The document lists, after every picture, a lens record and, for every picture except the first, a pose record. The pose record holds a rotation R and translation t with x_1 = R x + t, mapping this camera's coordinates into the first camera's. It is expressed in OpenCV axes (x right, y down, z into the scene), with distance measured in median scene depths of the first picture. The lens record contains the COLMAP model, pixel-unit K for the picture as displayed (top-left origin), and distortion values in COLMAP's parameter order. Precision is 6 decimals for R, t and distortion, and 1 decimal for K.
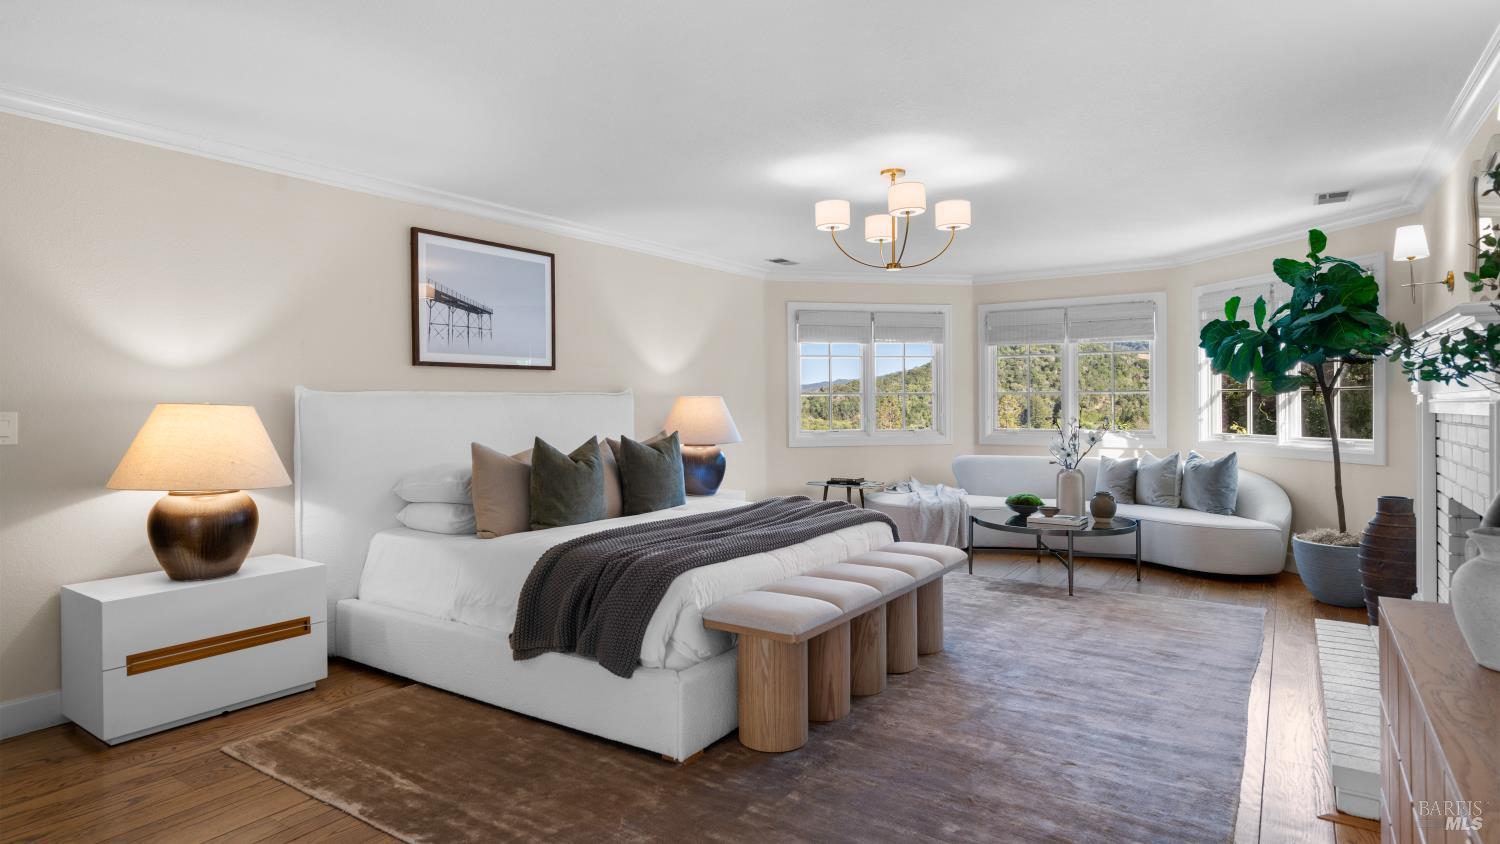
lens RADIAL K [[810.3, 0, 750.0], [0, 810.3, 422.0], [0, 0, 1]] dist [-0.008818, 0.000470]
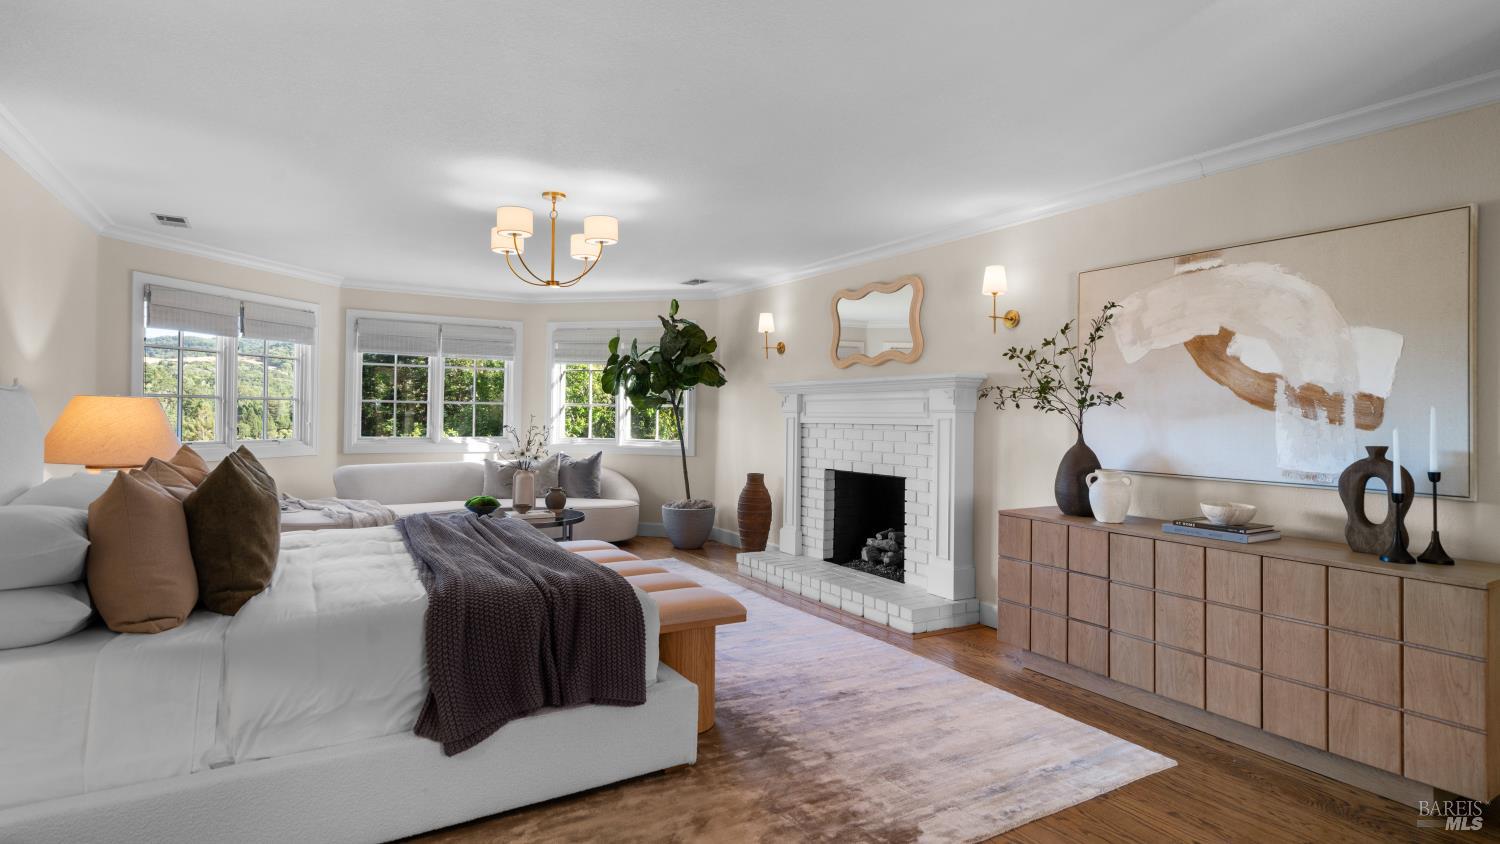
lens RADIAL K [[757.7, 0, 750.0], [0, 757.7, 422.0], [0, 0, 1]] dist [0.002346, 0.000225]
pose [[0.422681, 0.002959, 0.906274, -0.438712], [0.004515, 0.999975, -0.005371, -0.003943], [-0.906267, 0.006362, 0.422657, 0.246796]]
